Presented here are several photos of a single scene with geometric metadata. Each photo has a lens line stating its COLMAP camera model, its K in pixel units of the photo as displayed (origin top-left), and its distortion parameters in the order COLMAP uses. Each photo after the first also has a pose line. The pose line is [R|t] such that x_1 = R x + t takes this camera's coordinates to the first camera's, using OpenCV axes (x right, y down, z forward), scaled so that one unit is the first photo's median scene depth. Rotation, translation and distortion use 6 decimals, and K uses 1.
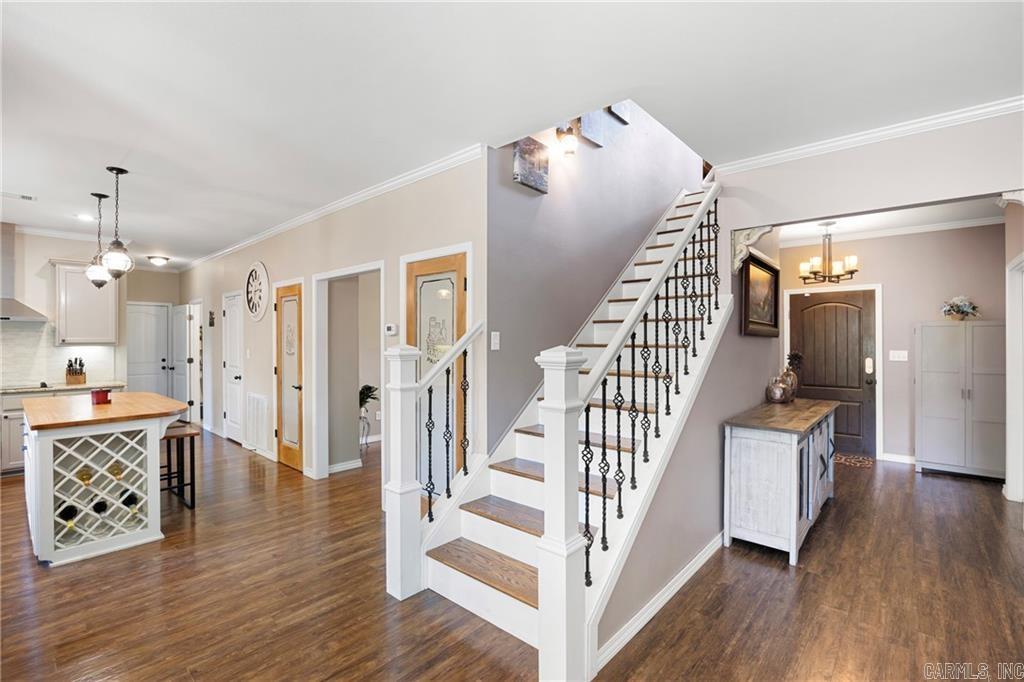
lens RADIAL K [[470.5, 0, 502.4], [0, 470.5, 341.7], [0, 0, 1]] dist [-0.015985, 0.004889]
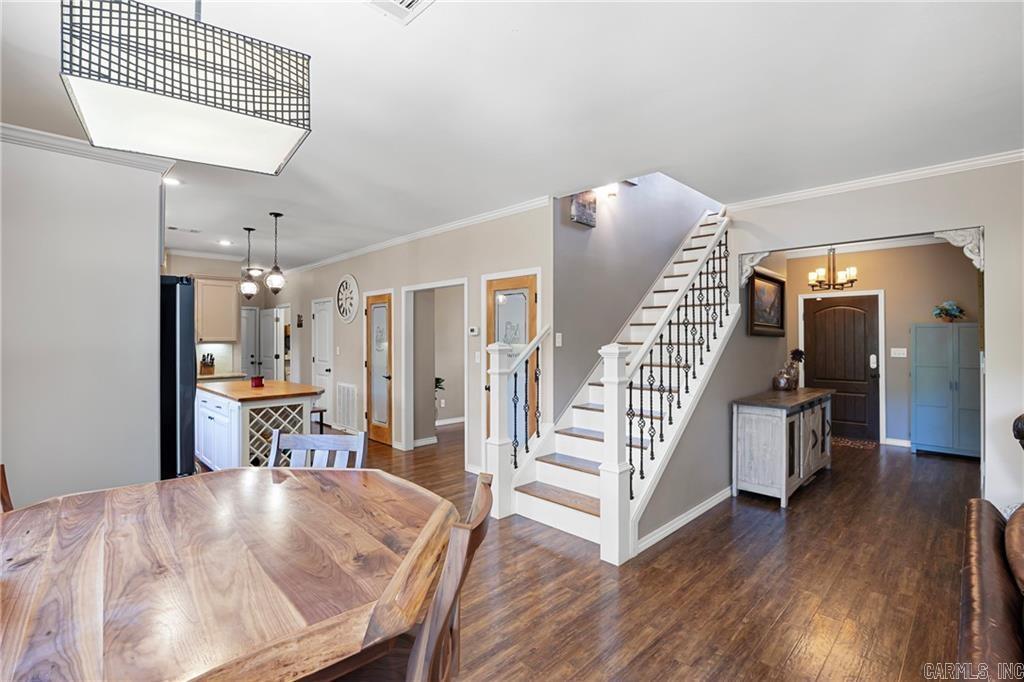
lens RADIAL K [[470.5, 0, 504.3], [0, 470.5, 339.9], [0, 0, 1]] dist [-0.015985, 0.004889]
pose [[0.998333, -0.000078, -0.057718, -0.070434], [0.000022, 1.000000, -0.000967, -0.000216], [0.057718, 0.000965, 0.998332, -0.273878]]
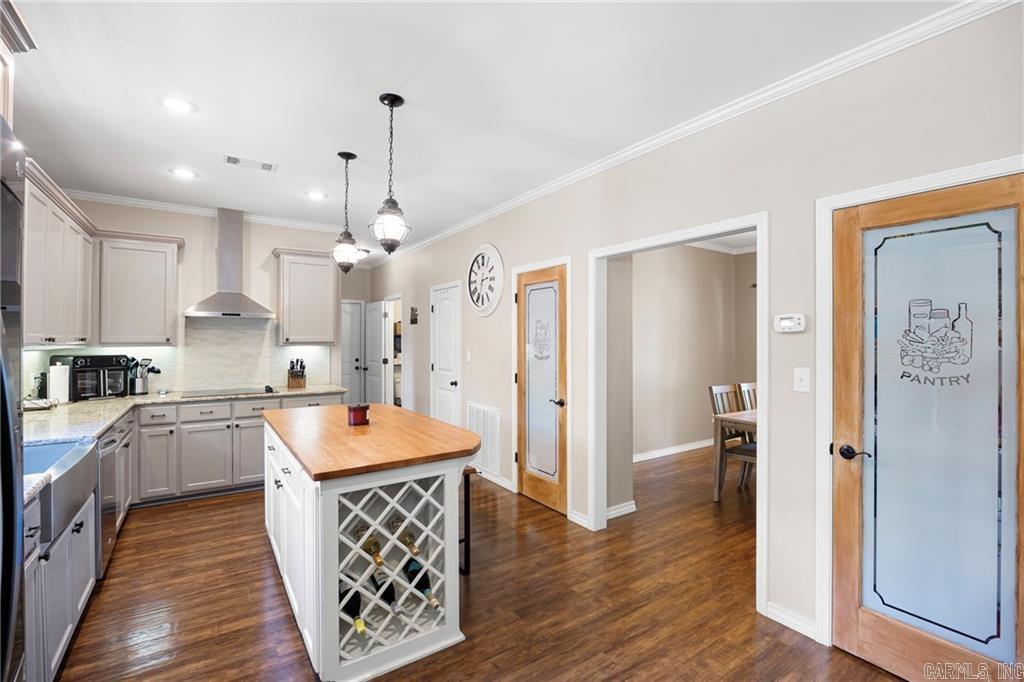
lens RADIAL K [[470.5, 0, 509.5], [0, 470.5, 341.9], [0, 0, 1]] dist [-0.015985, 0.004889]
pose [[0.970410, 0.004014, -0.241429, -0.406499], [-0.003601, 0.999991, 0.002154, -0.001691], [0.241436, -0.001221, 0.970416, 0.299895]]
